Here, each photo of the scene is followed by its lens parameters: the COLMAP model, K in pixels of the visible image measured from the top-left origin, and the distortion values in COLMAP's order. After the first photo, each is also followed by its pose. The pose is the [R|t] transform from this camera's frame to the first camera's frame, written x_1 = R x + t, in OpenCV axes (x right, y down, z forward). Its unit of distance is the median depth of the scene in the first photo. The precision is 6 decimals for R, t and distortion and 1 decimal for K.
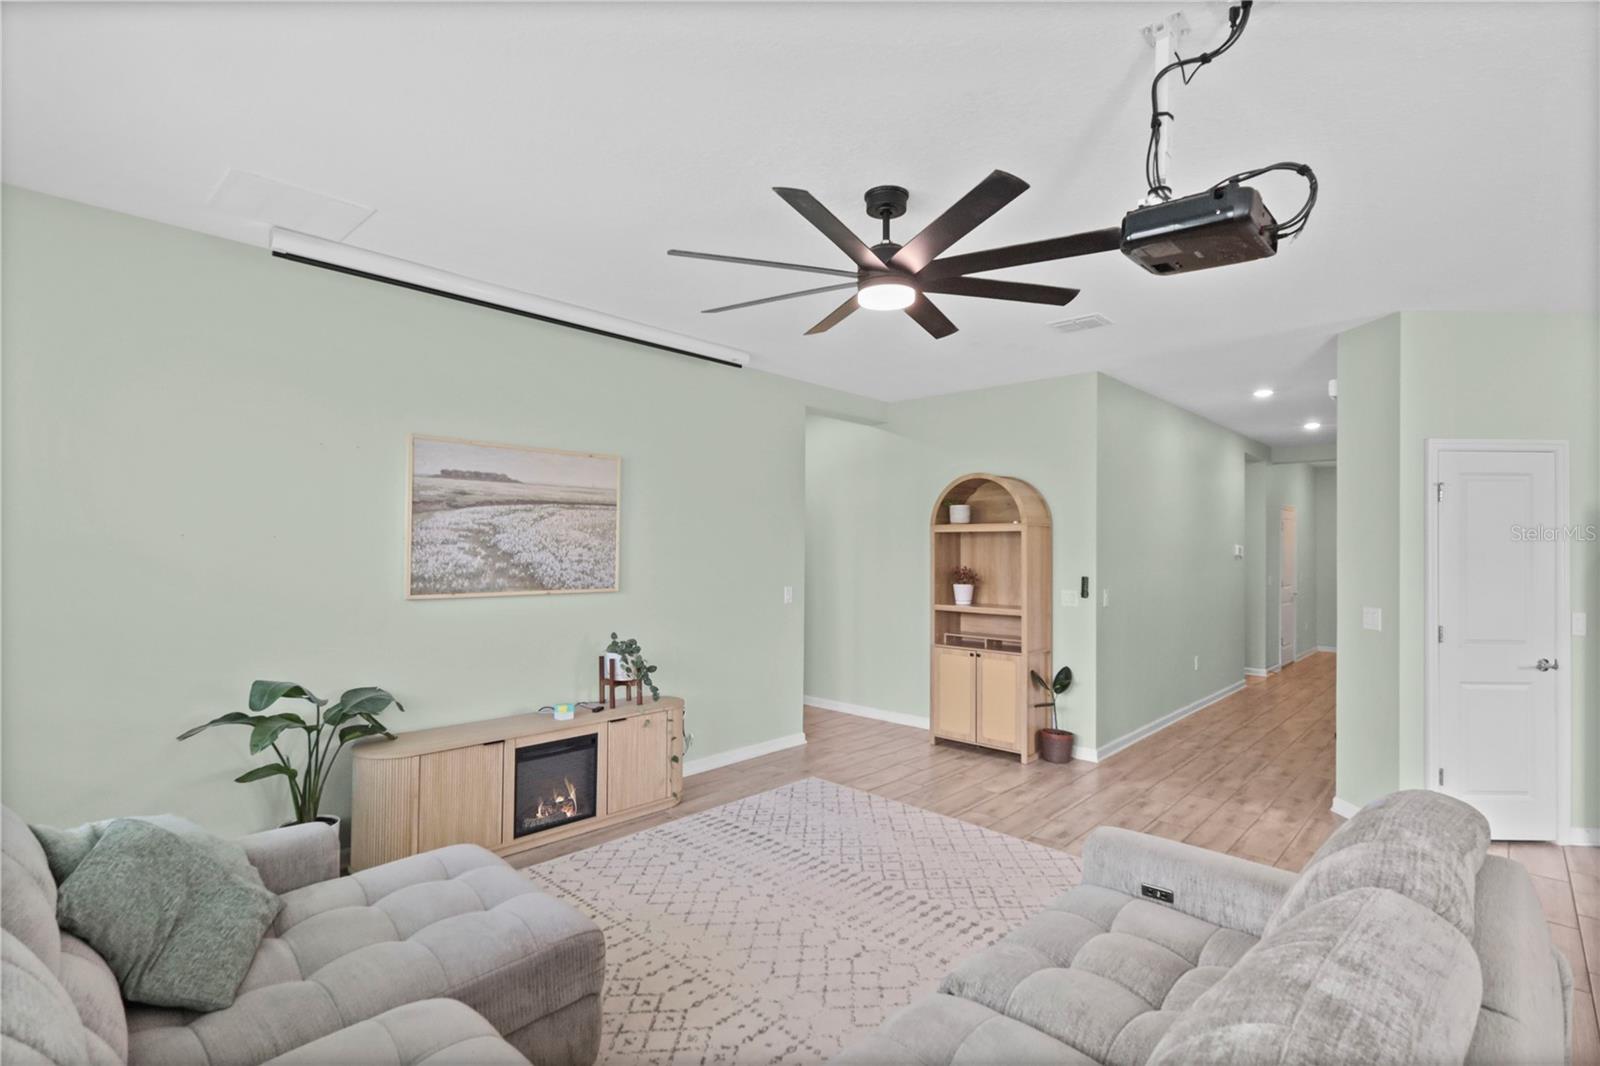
lens RADIAL K [[759.6, 0, 790.5], [0, 759.6, 537.4], [0, 0, 1]] dist [-0.000225, -0.000173]
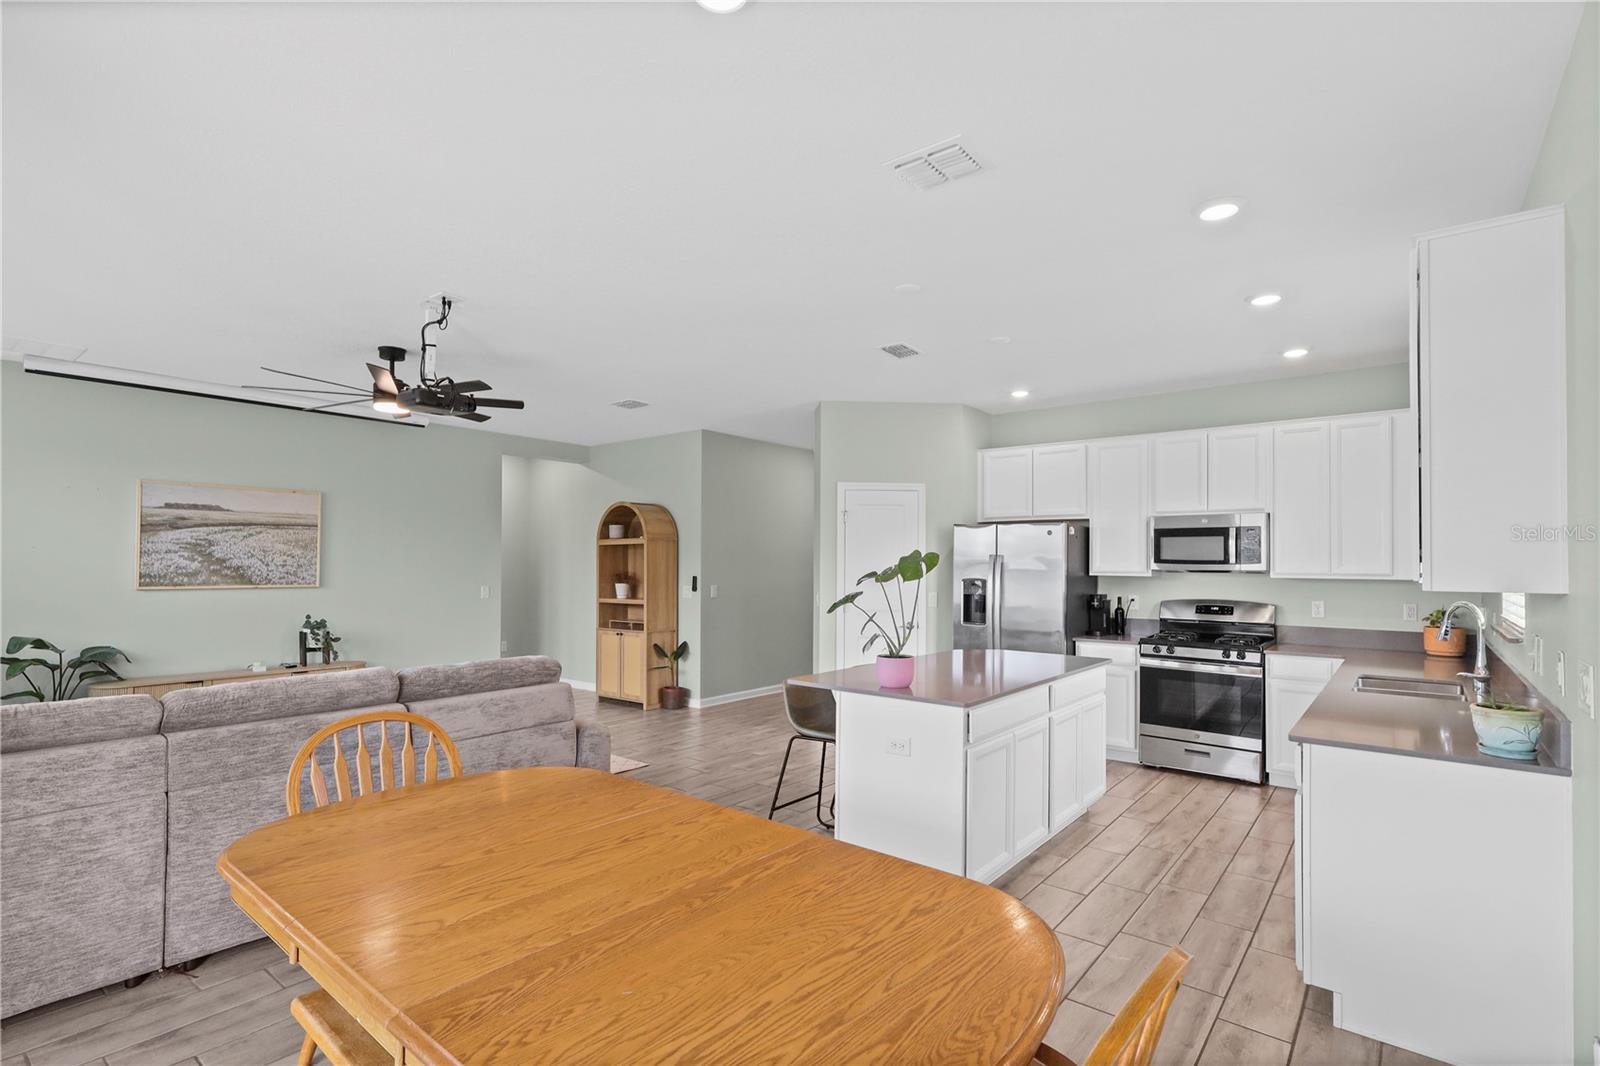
lens RADIAL K [[770.5, 0, 794.5], [0, 770.5, 550.3], [0, 0, 1]] dist [0.001086, 0.000518]
pose [[0.996958, -0.005400, 0.077753, 0.611346], [0.006035, 0.999950, -0.007939, 0.021531], [-0.077706, 0.008384, 0.996941, -0.565265]]
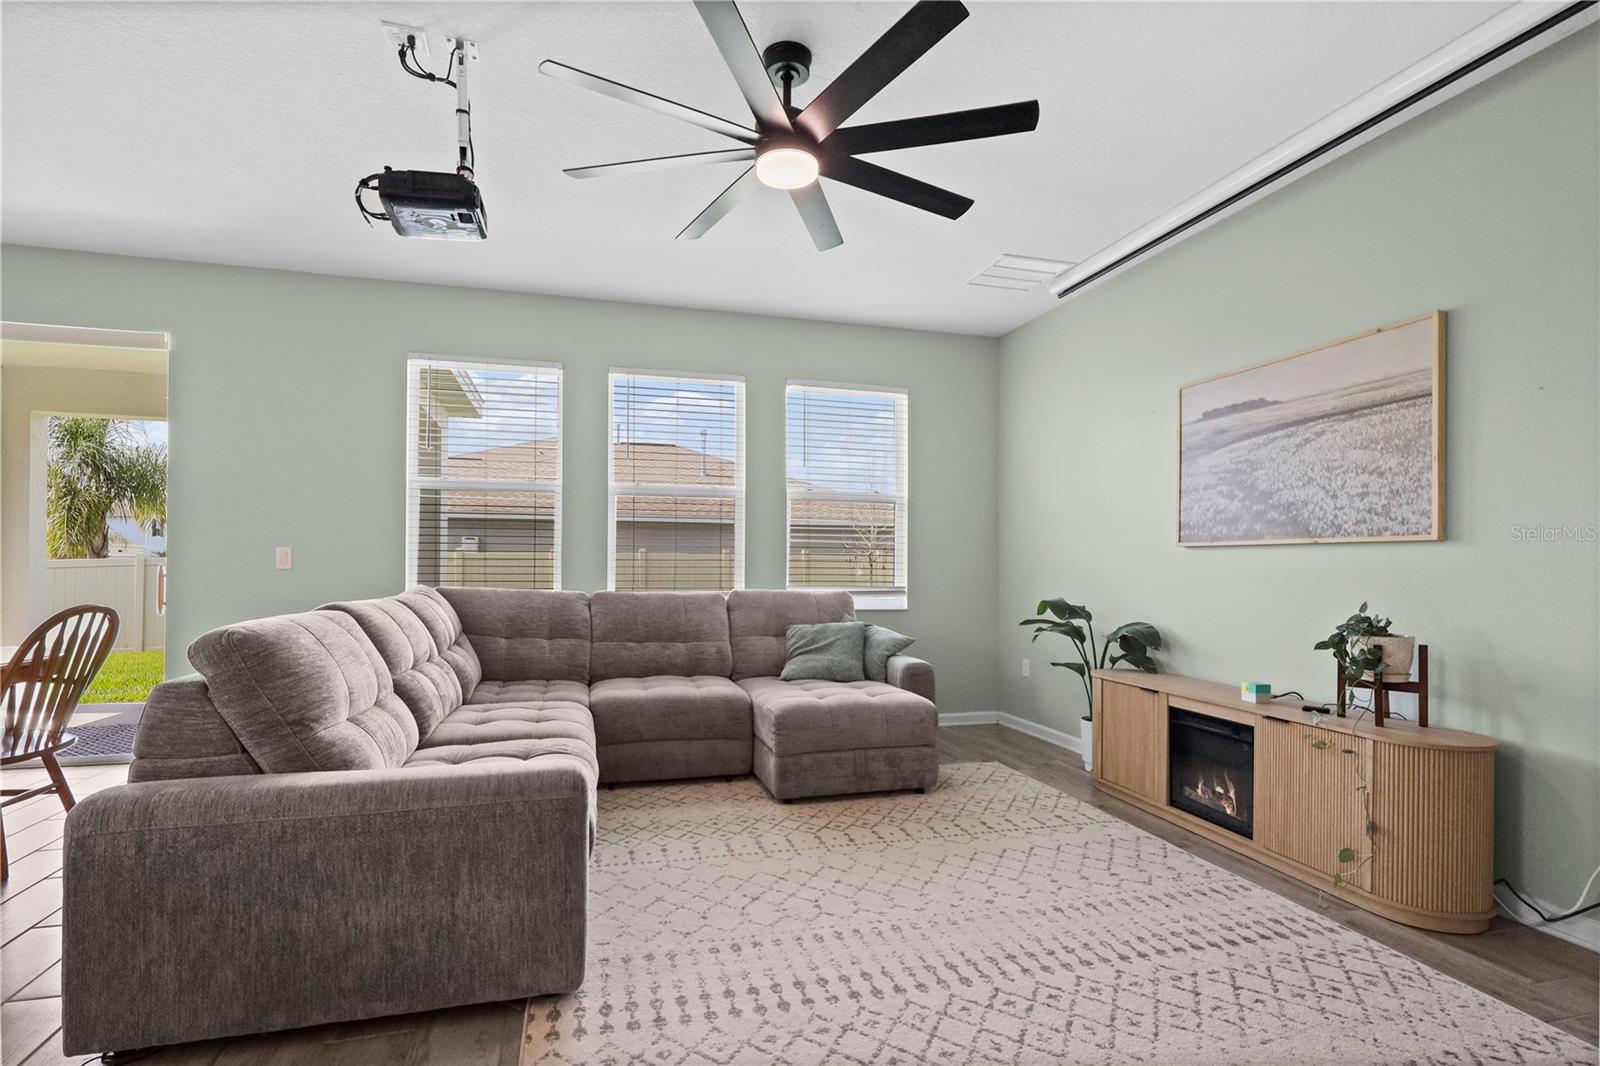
lens RADIAL K [[761.0, 0, 778.7], [0, 761.0, 563.9], [0, 0, 1]] dist [0.000638, 0.000319]
pose [[-0.527288, -0.017598, -0.849505, 0.598321], [-0.005761, 0.999837, -0.017136, 0.114026], [0.849667, -0.004141, -0.527303, 0.980240]]
